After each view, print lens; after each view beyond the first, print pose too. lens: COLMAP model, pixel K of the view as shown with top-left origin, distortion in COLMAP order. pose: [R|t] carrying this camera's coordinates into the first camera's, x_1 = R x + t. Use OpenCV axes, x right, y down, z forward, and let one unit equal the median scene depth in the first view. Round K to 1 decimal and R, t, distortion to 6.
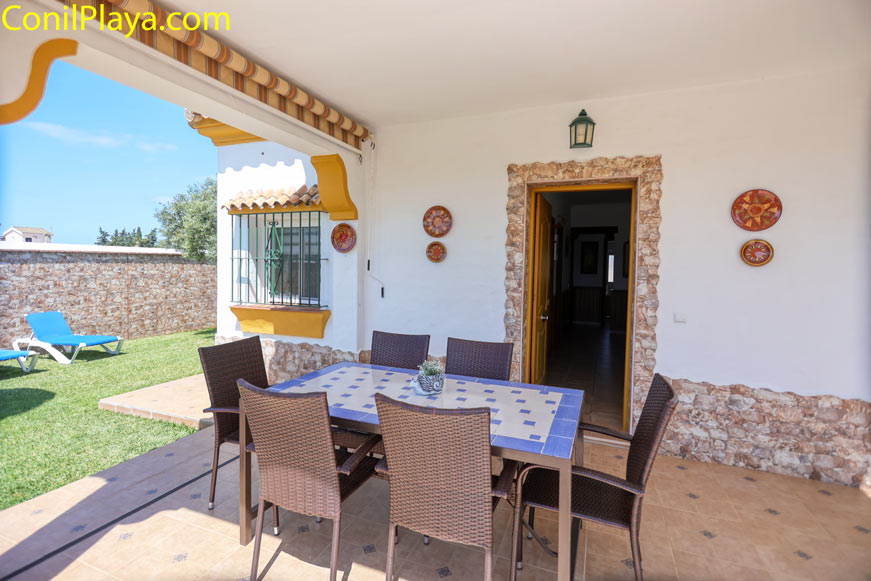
lens RADIAL K [[423.3, 0, 434.1], [0, 423.3, 277.9], [0, 0, 1]] dist [-0.000206, 0.000152]
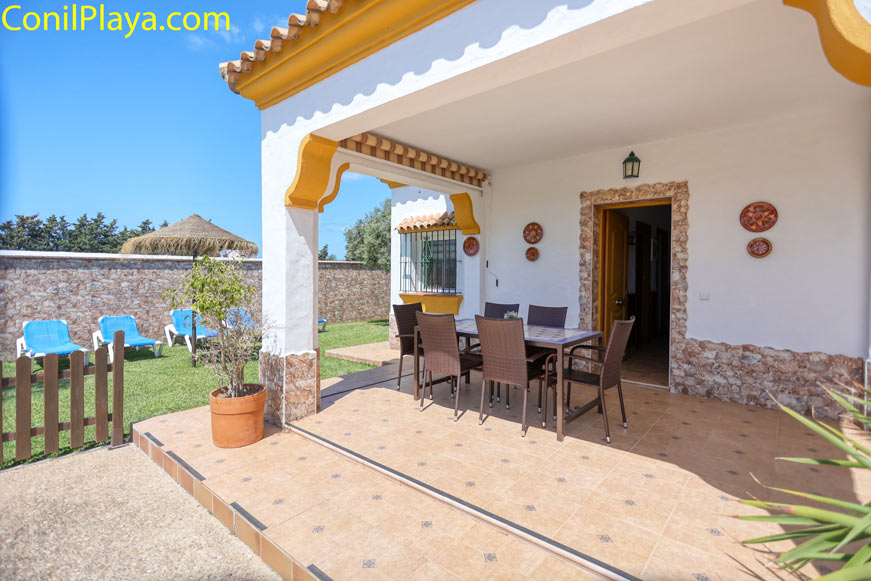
lens RADIAL K [[416.0, 0, 438.0], [0, 416.0, 279.0], [0, 0, 1]] dist [0.004761, 0.001076]
pose [[0.949213, -0.004289, -0.314606, 0.160857], [-0.001852, 0.999814, -0.019220, 0.057242], [0.314630, 0.018827, 0.949028, -0.501419]]
